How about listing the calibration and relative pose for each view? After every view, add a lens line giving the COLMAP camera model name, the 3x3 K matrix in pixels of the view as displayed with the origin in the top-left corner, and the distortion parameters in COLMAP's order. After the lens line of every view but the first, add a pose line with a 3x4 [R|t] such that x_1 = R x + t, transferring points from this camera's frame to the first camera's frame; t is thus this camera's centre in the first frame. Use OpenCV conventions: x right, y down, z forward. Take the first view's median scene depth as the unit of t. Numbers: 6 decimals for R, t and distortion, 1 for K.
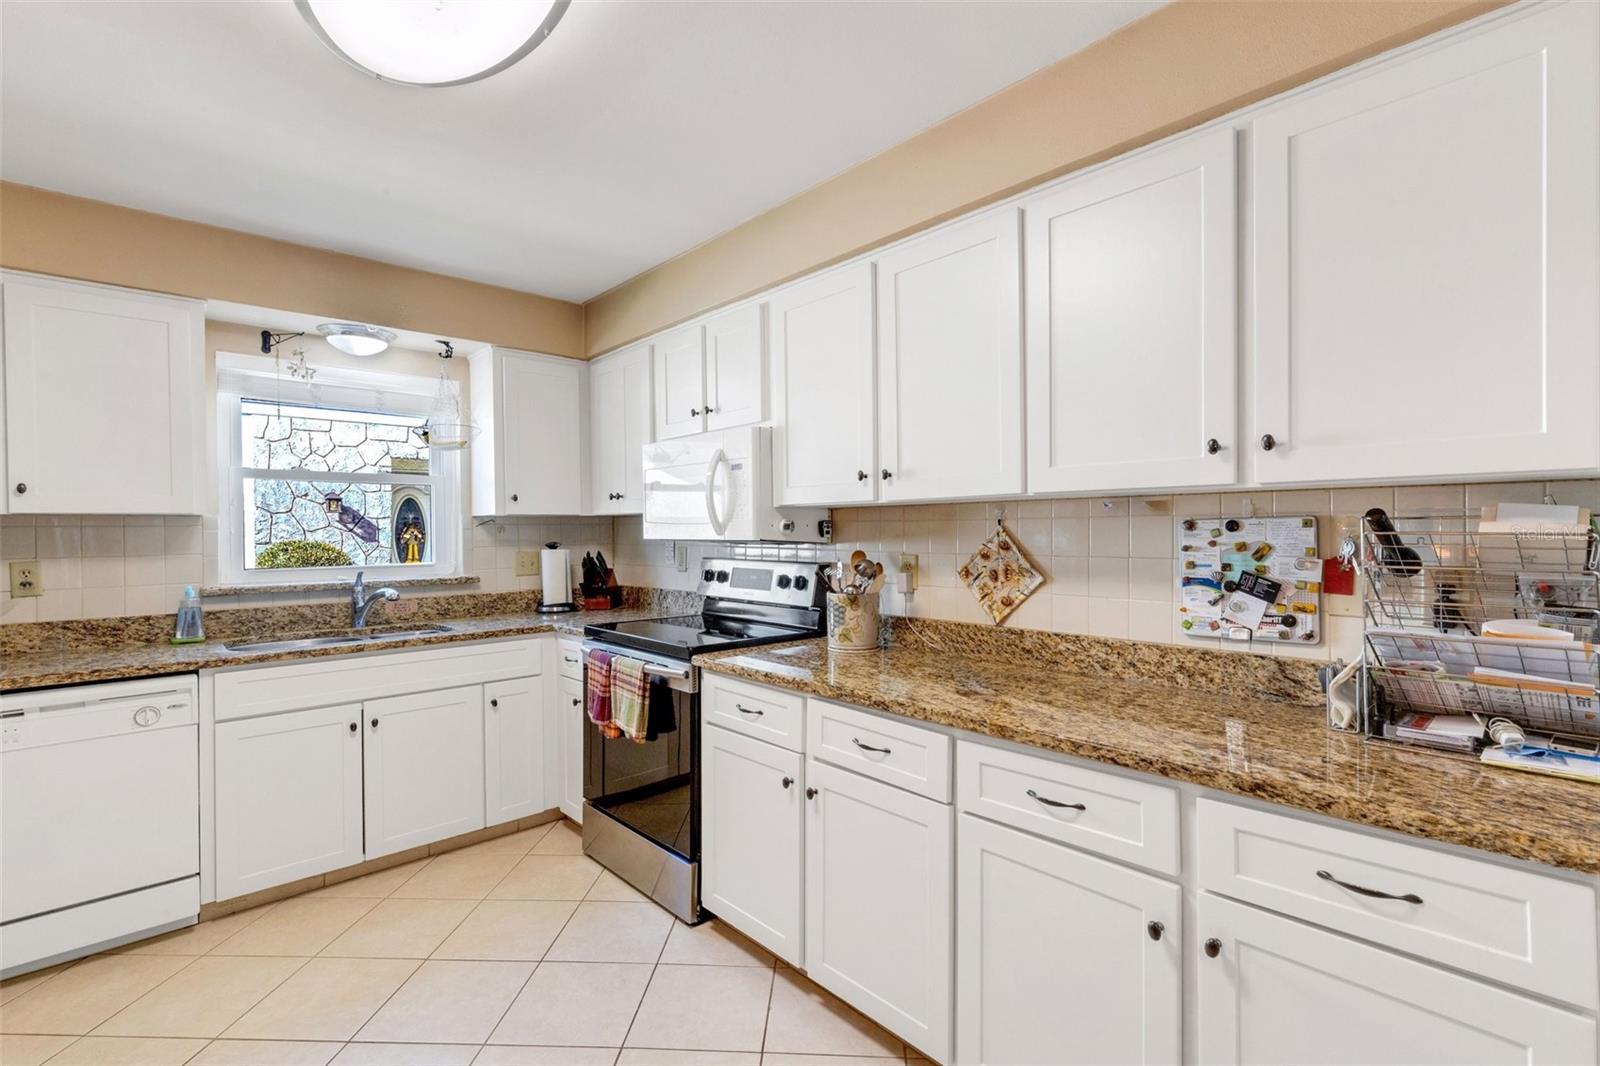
lens RADIAL K [[730.3, 0, 800.7], [0, 730.3, 534.2], [0, 0, 1]] dist [0.009870, -0.000573]
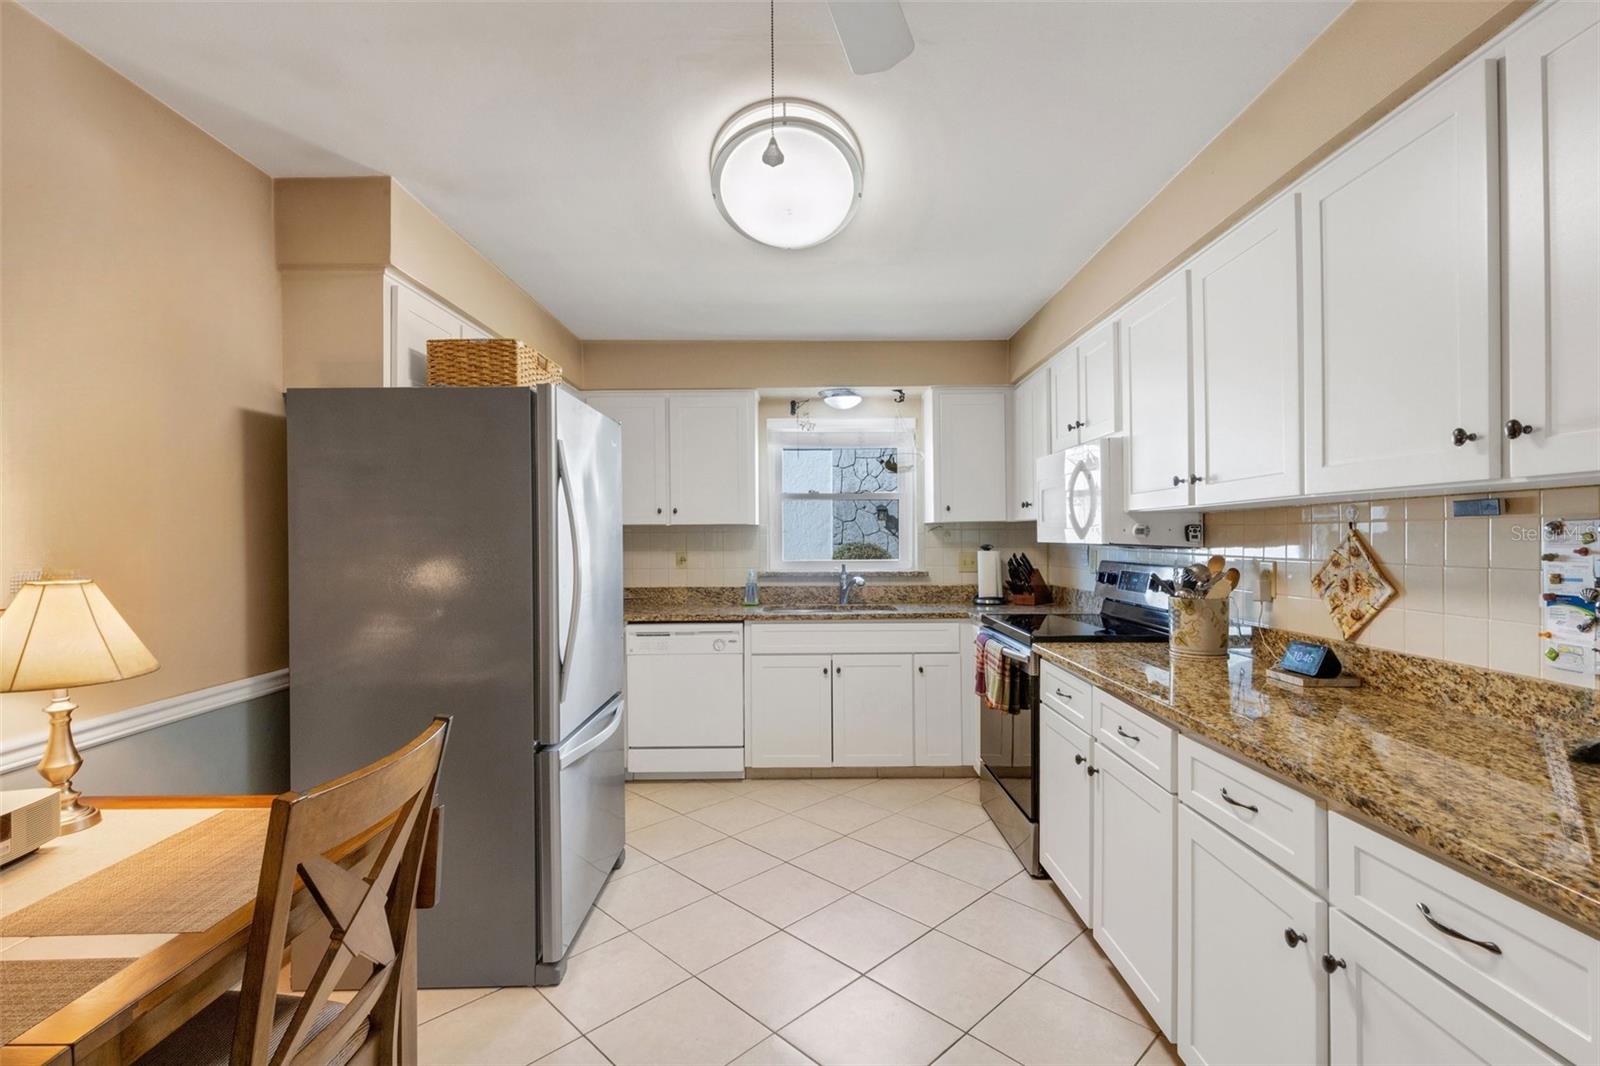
lens RADIAL K [[730.3, 0, 803.0], [0, 730.3, 533.7], [0, 0, 1]] dist [0.009870, -0.000573]
pose [[0.738692, -0.000413, -0.674043, 0.322704], [-0.004042, 0.999979, -0.005042, 0.000696], [0.674031, 0.006449, 0.738675, -0.089344]]
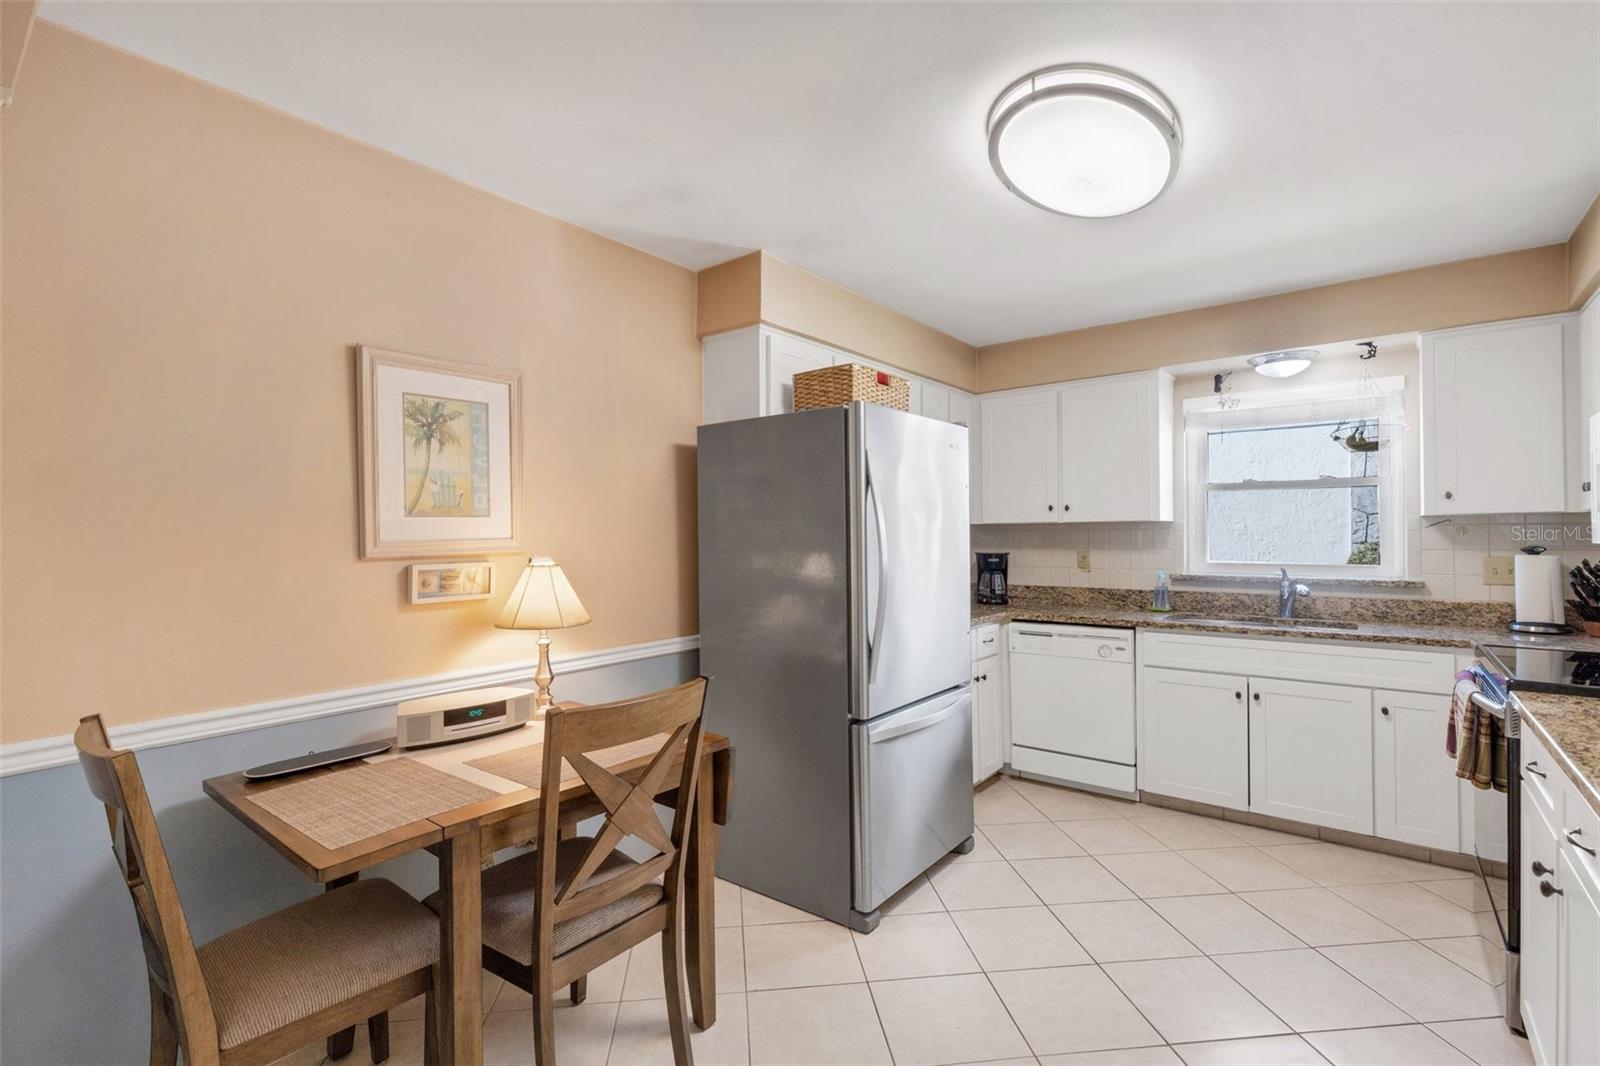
lens RADIAL K [[730.3, 0, 804.1], [0, 730.3, 533.7], [0, 0, 1]] dist [0.009870, -0.000573]
pose [[0.165245, 0.002982, -0.986248, 0.457957], [-0.002676, 0.999993, 0.002575, -0.003698], [0.986249, 0.002214, 0.165252, 0.096942]]
